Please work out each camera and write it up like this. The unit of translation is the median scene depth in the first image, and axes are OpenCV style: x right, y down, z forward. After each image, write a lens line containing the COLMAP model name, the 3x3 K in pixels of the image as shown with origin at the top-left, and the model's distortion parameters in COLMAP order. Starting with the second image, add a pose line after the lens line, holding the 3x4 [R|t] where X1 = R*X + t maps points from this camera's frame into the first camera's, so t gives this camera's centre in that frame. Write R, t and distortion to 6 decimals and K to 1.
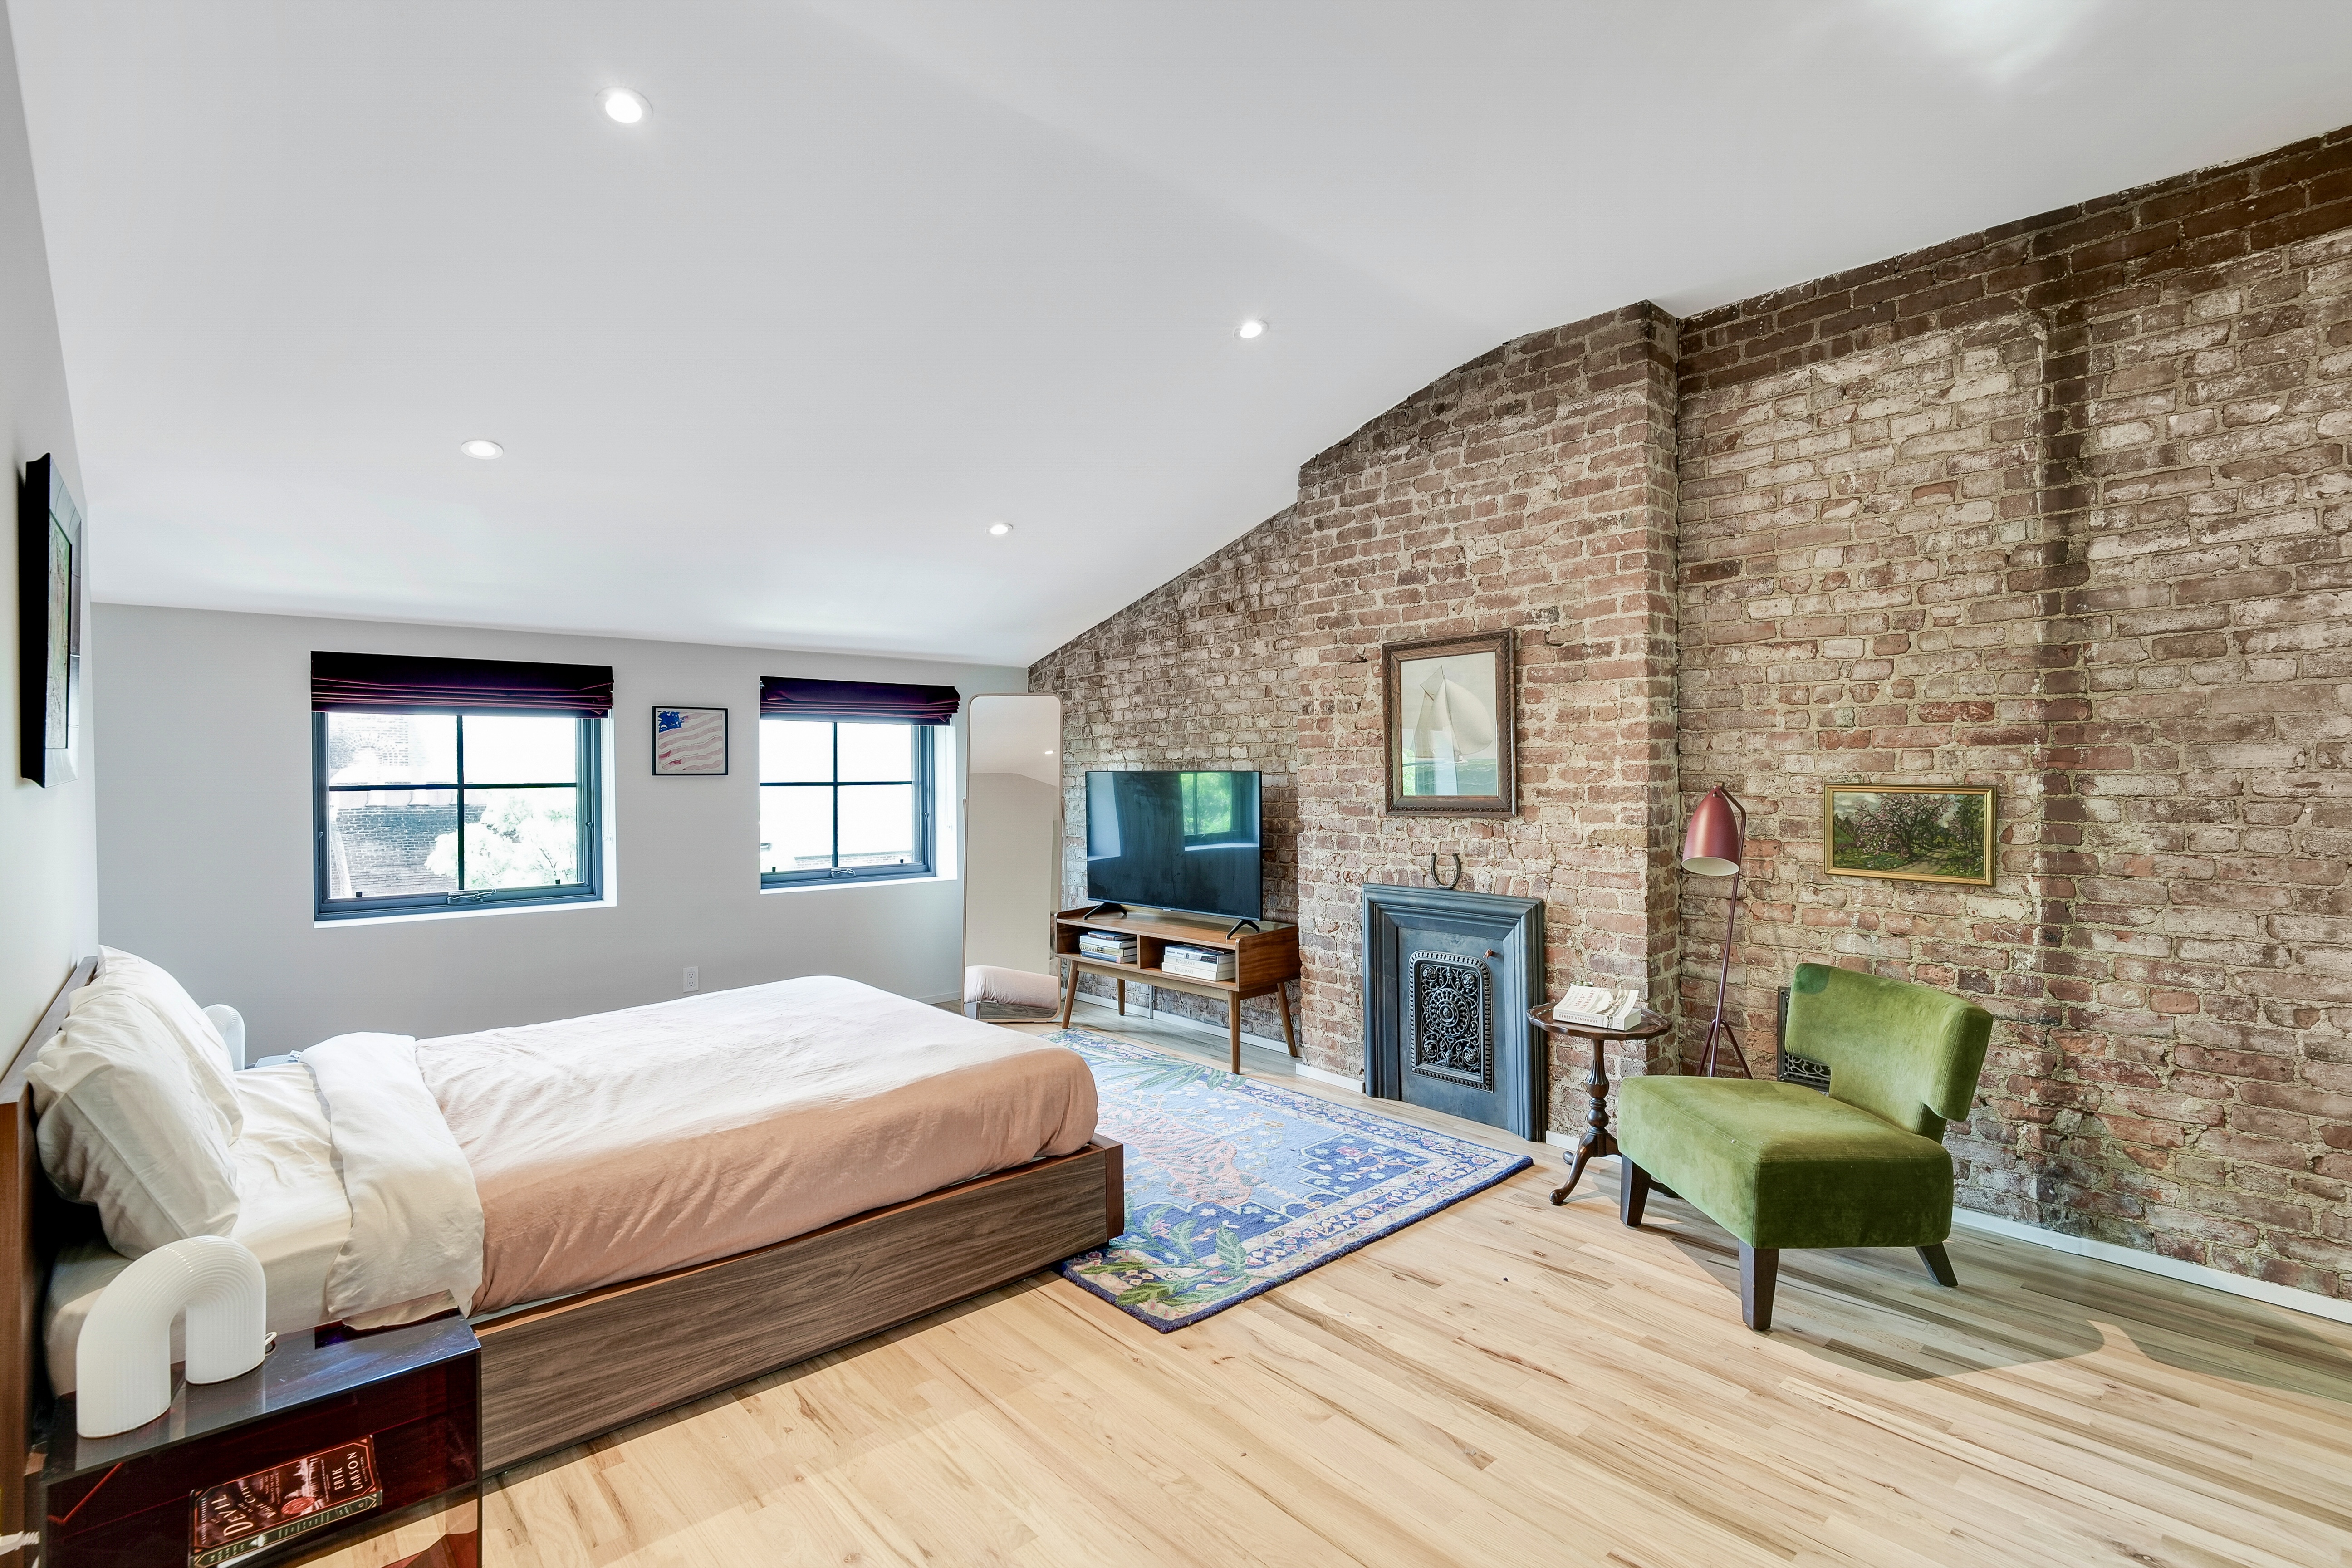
lens RADIAL K [[1095.5, 0, 1178.7], [0, 1095.5, 775.3], [0, 0, 1]] dist [-0.002951, -0.000031]
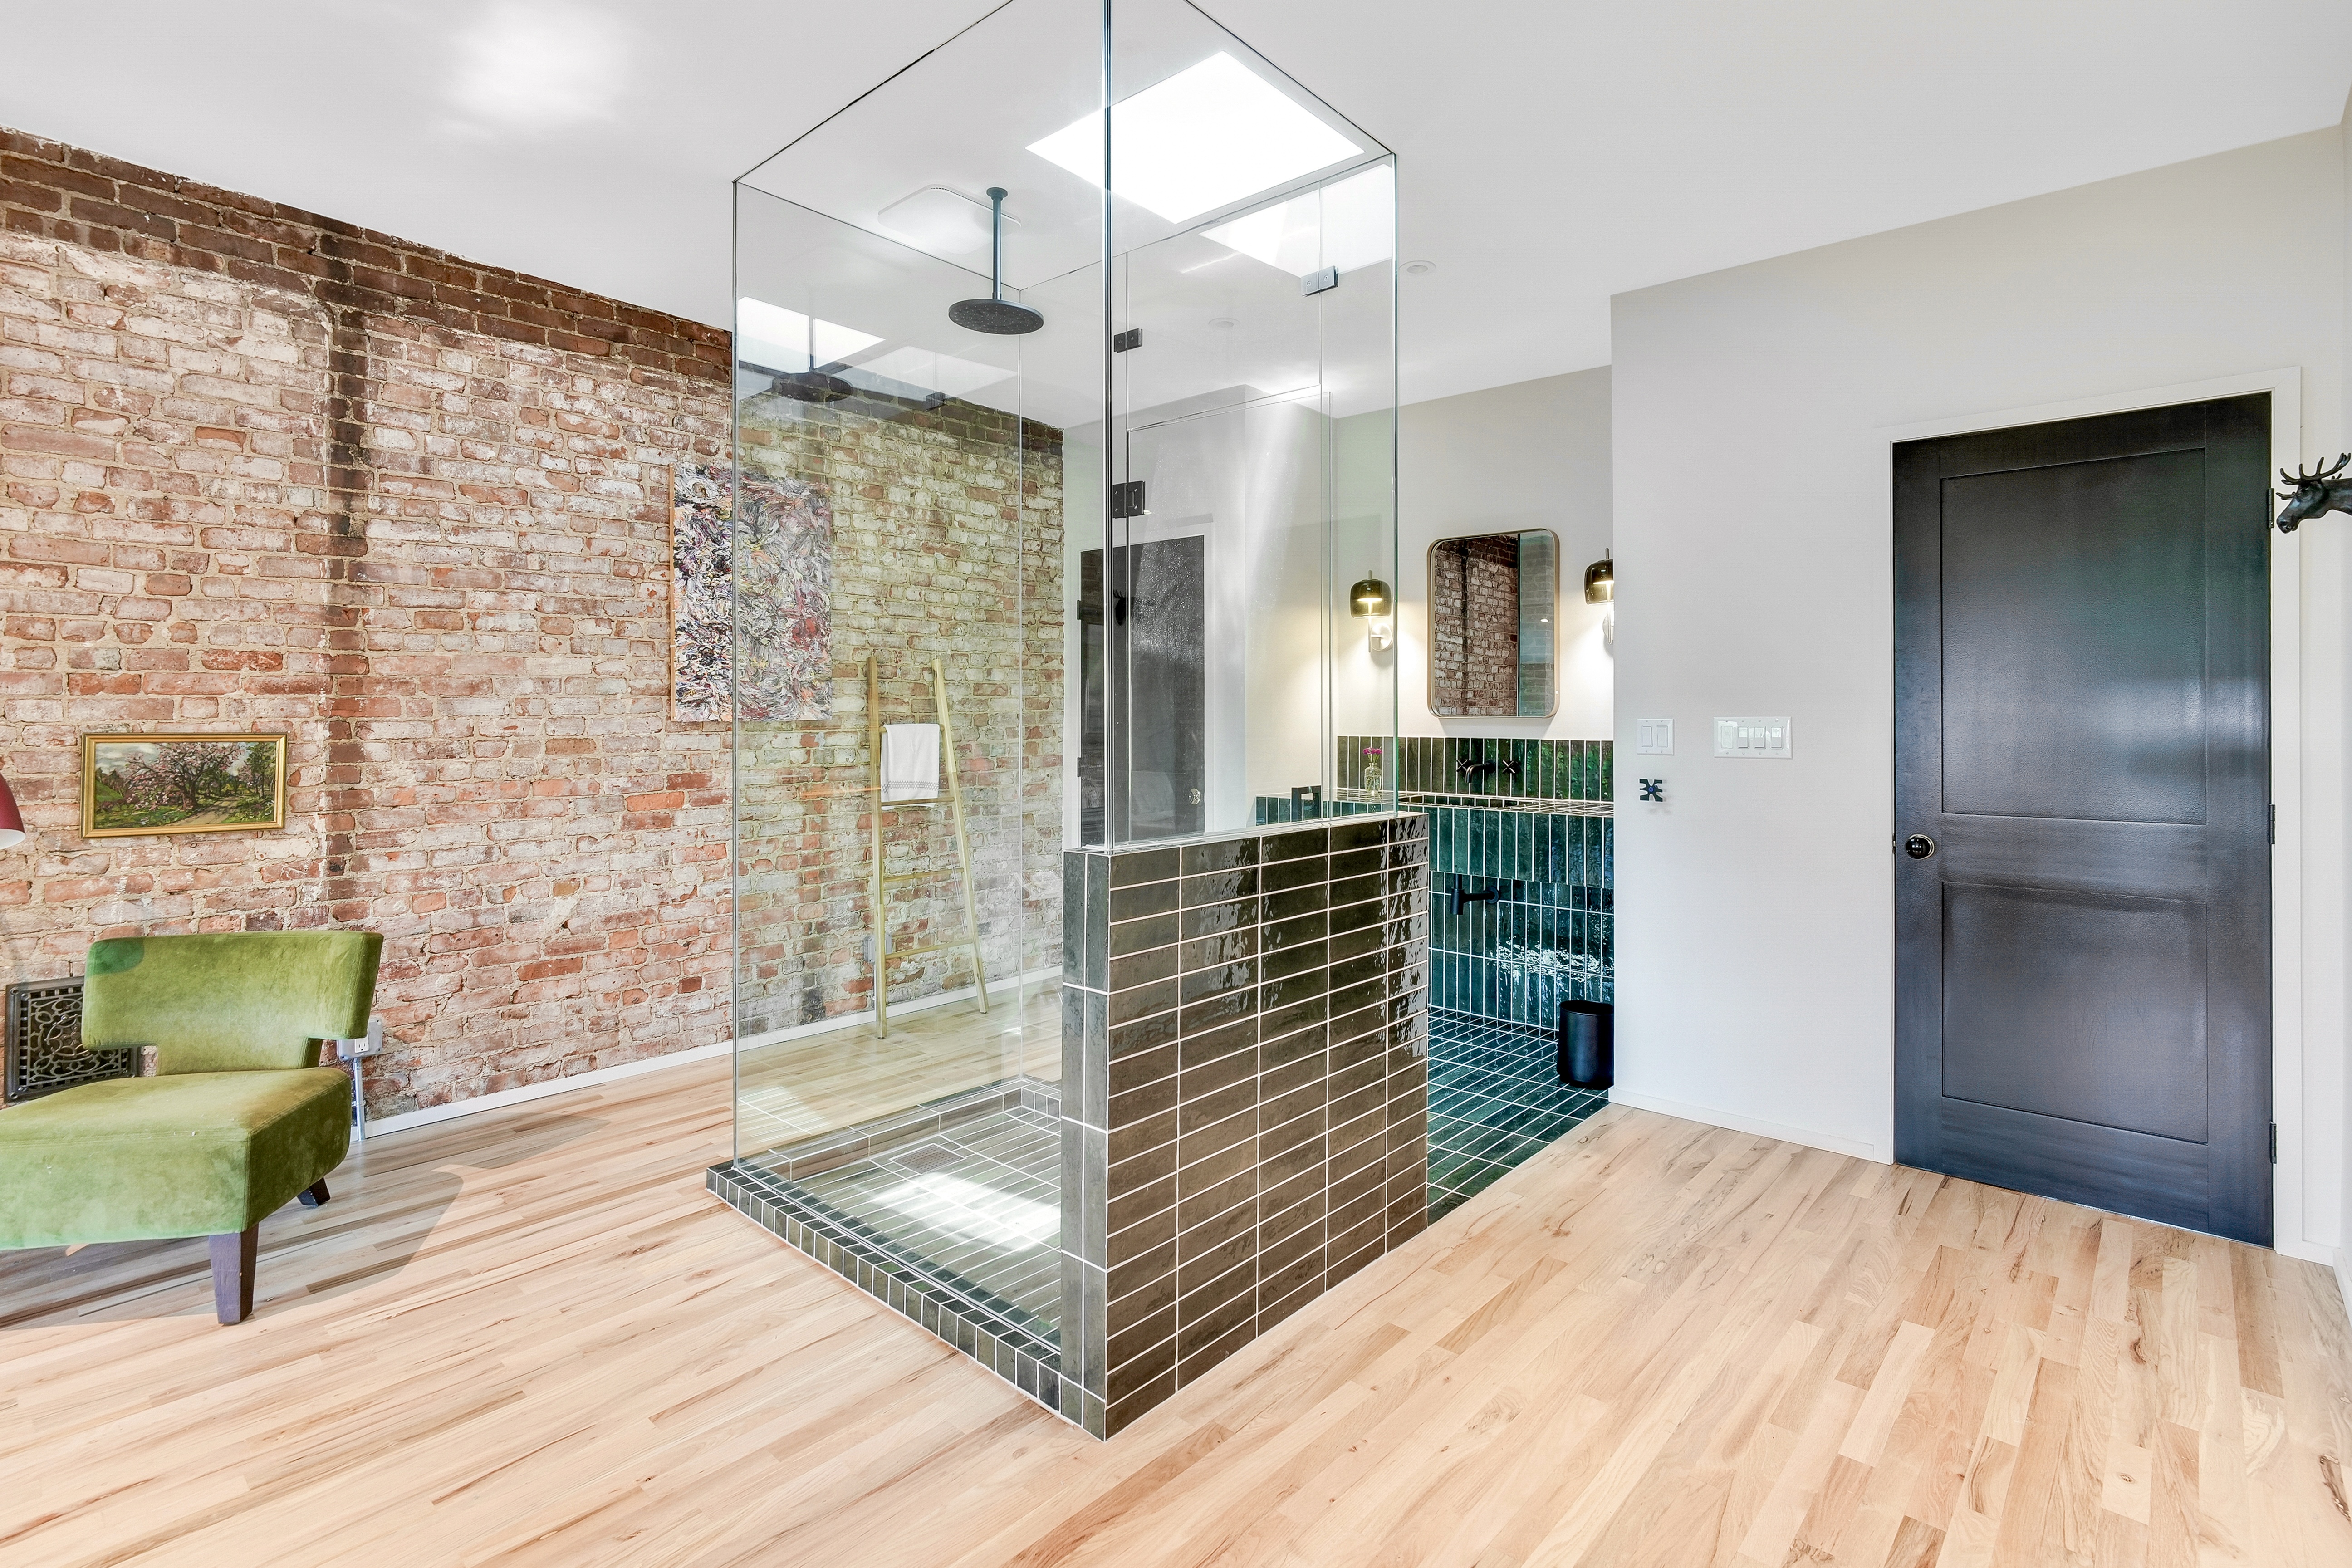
lens RADIAL K [[1135.3, 0, 1173.2], [0, 1135.3, 706.9], [0, 0, 1]] dist [-0.005576, -0.000279]
pose [[-0.099645, 0.006248, 0.995003, -0.406637], [0.005548, 0.999968, -0.005724, -0.004067], [-0.995008, 0.004950, -0.099676, 0.243136]]
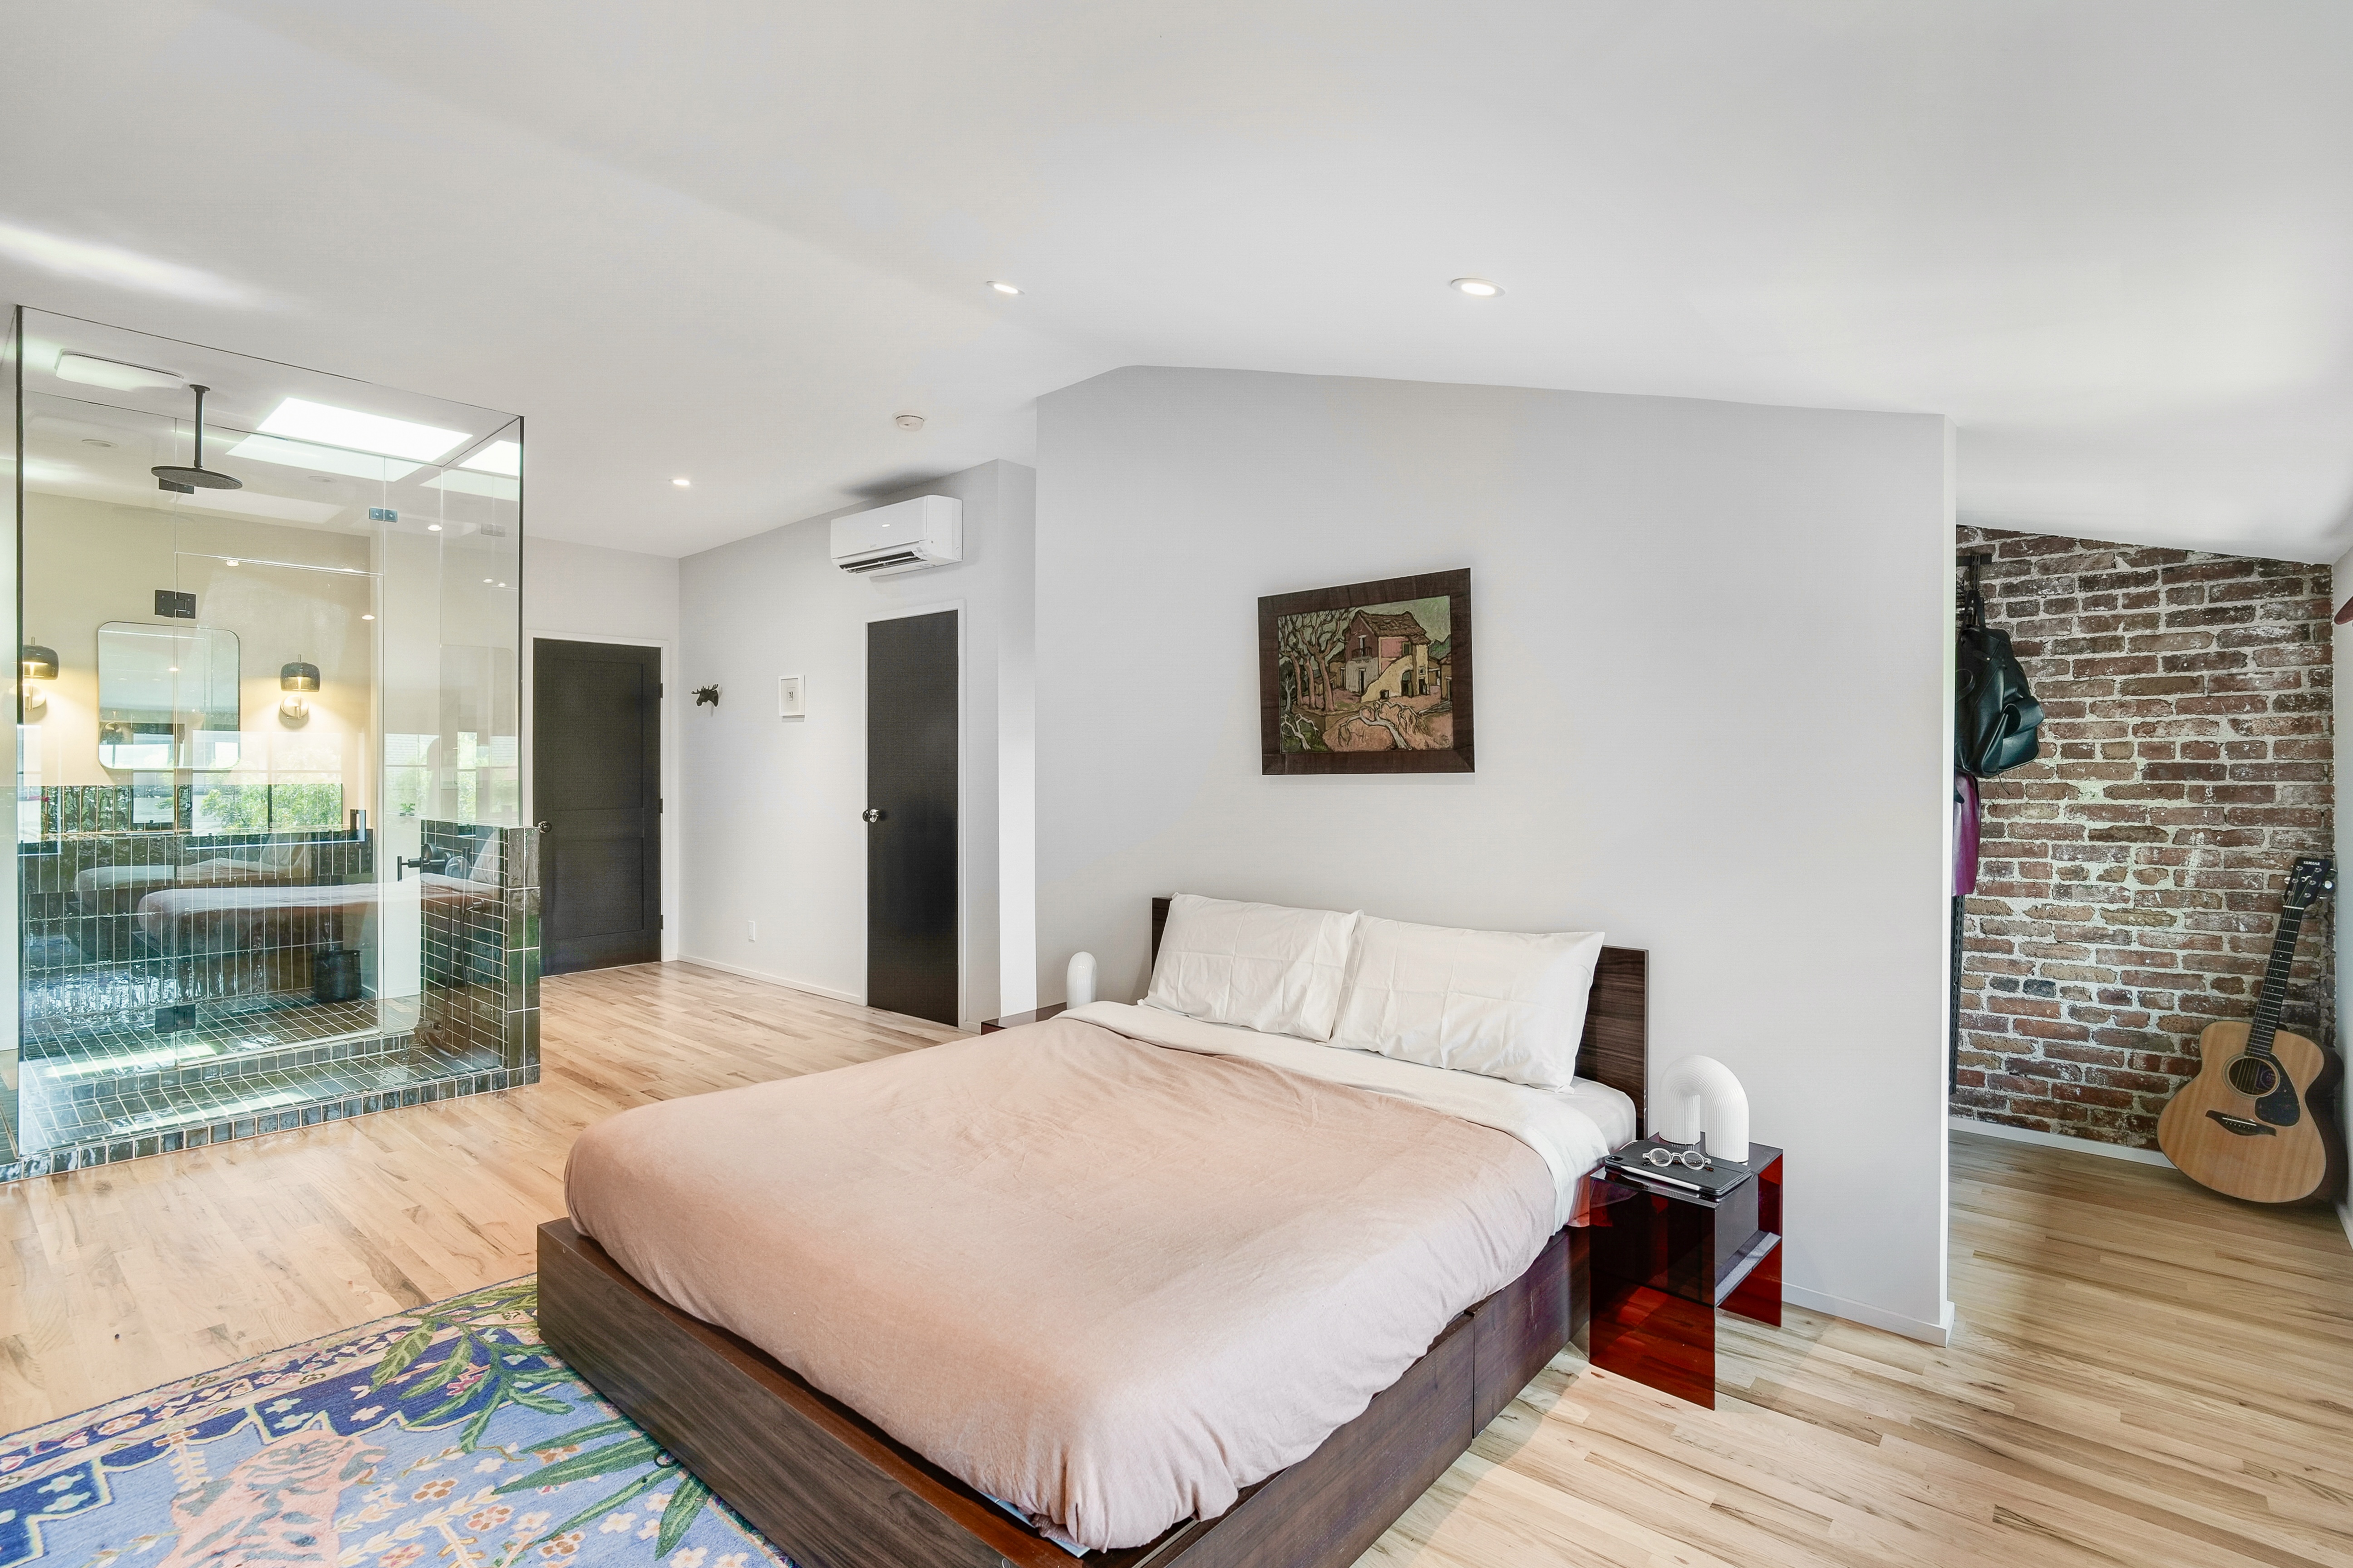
lens RADIAL K [[1121.0, 0, 1159.3], [0, 1121.0, 756.3], [0, 0, 1]] dist [-0.000806, 0.000295]
pose [[-0.992928, 0.002555, -0.118693, -0.386923], [0.002711, 0.999996, -0.001145, -0.011044], [0.118690, -0.001459, -0.992930, 1.767286]]
